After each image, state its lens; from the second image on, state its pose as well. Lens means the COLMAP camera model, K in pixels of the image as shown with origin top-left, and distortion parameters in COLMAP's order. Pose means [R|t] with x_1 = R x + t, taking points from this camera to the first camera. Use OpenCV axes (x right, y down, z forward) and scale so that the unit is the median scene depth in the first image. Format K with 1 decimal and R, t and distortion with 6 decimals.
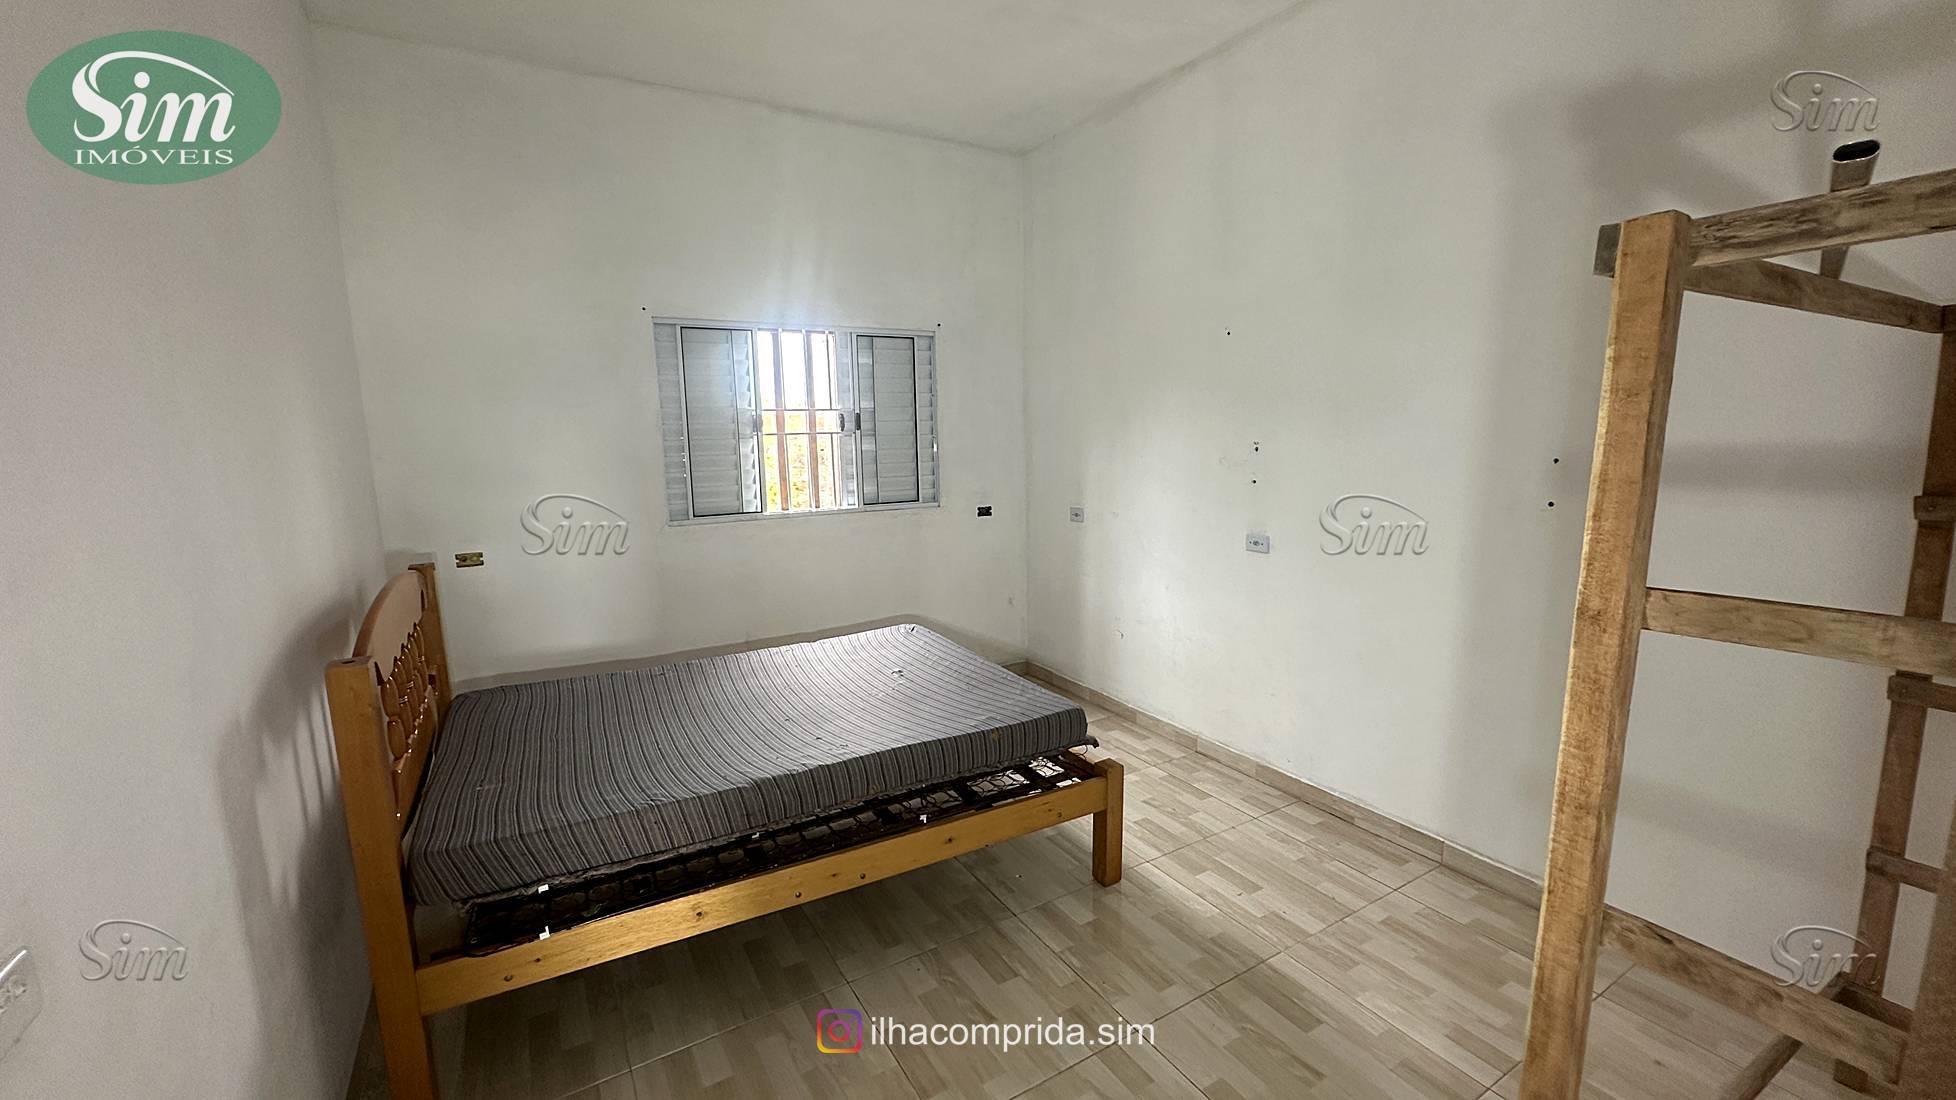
lens RADIAL K [[778.5, 0, 975.1], [0, 778.5, 548.6], [0, 0, 1]] dist [-0.003122, 0.000185]
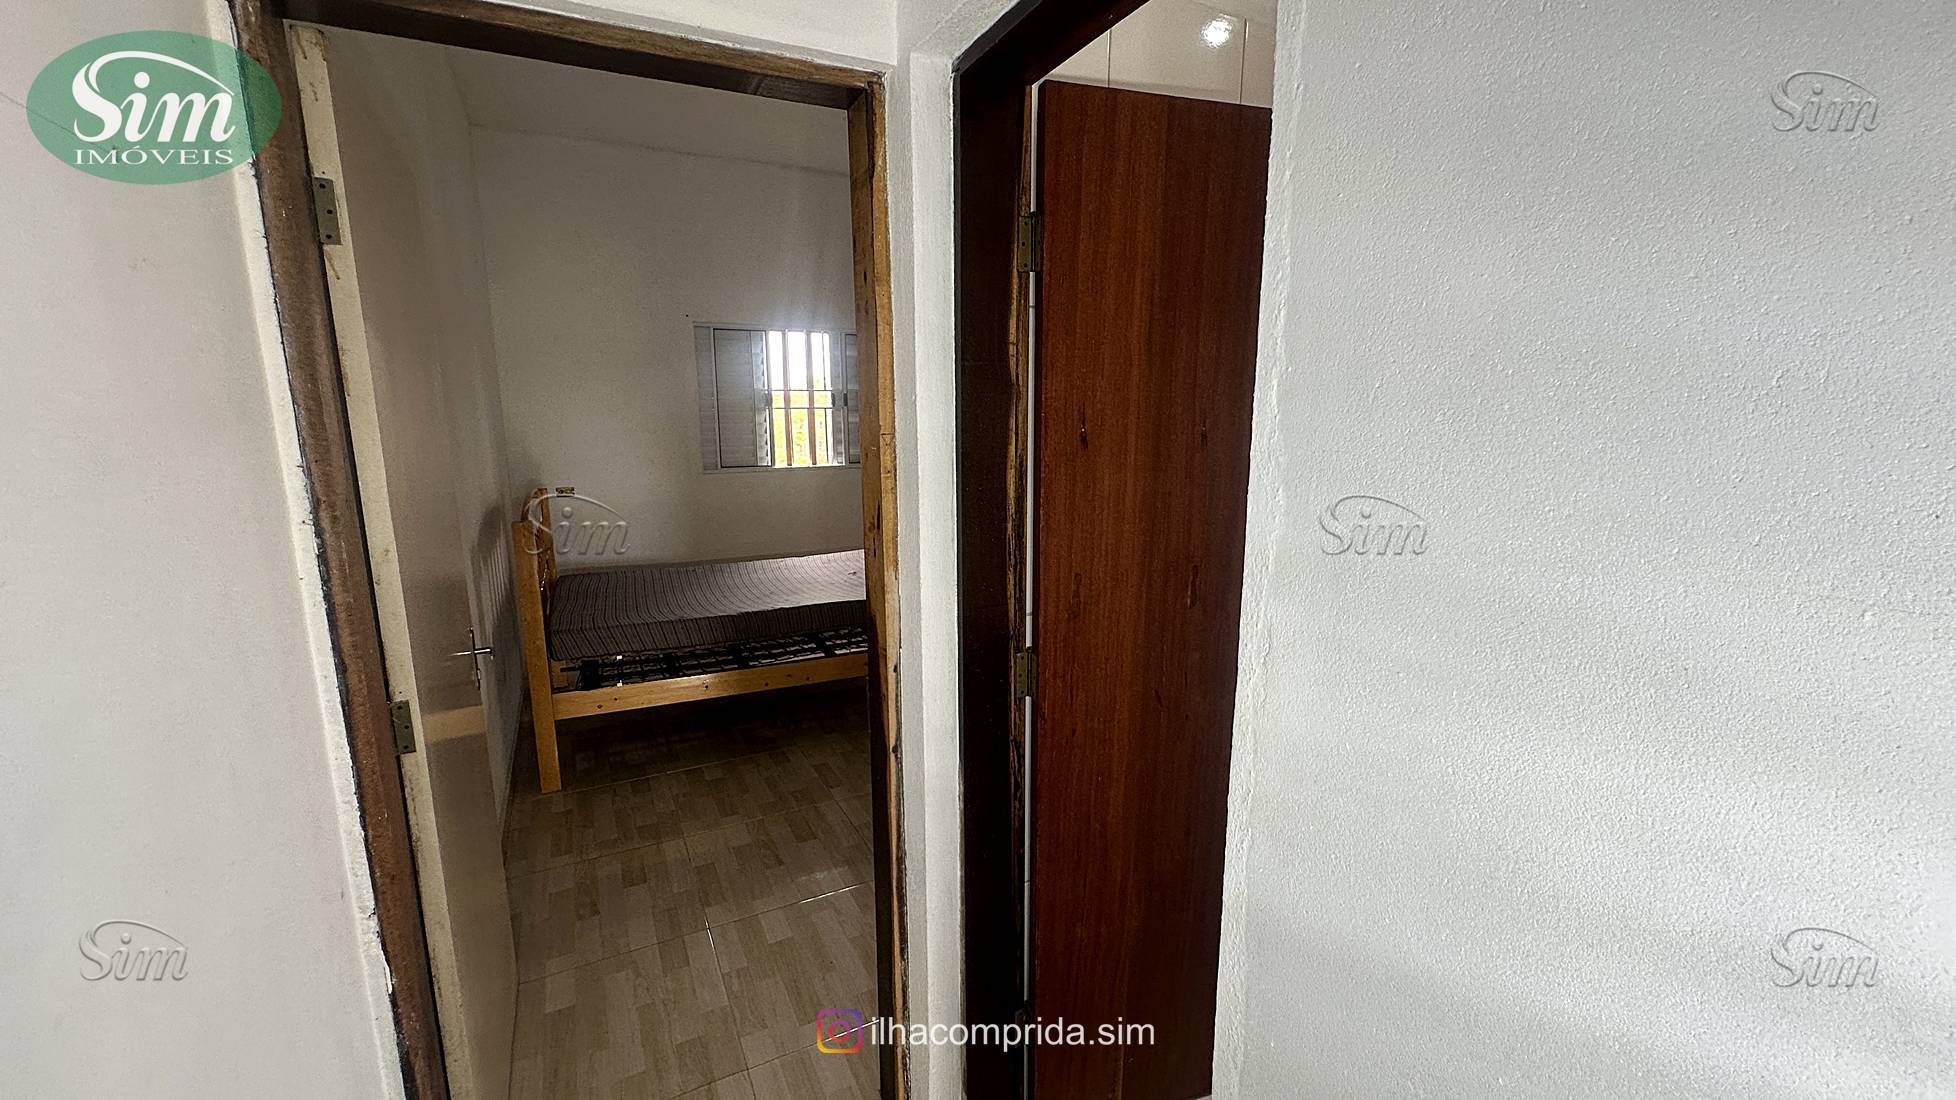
lens RADIAL K [[778.5, 0, 978.5], [0, 778.5, 554.5], [0, 0, 1]] dist [-0.003122, 0.000185]
pose [[0.998012, 0.027277, -0.056823, 0.165314], [-0.025538, 0.999190, 0.031111, 0.055224], [0.057626, -0.029598, 0.997899, -0.331978]]
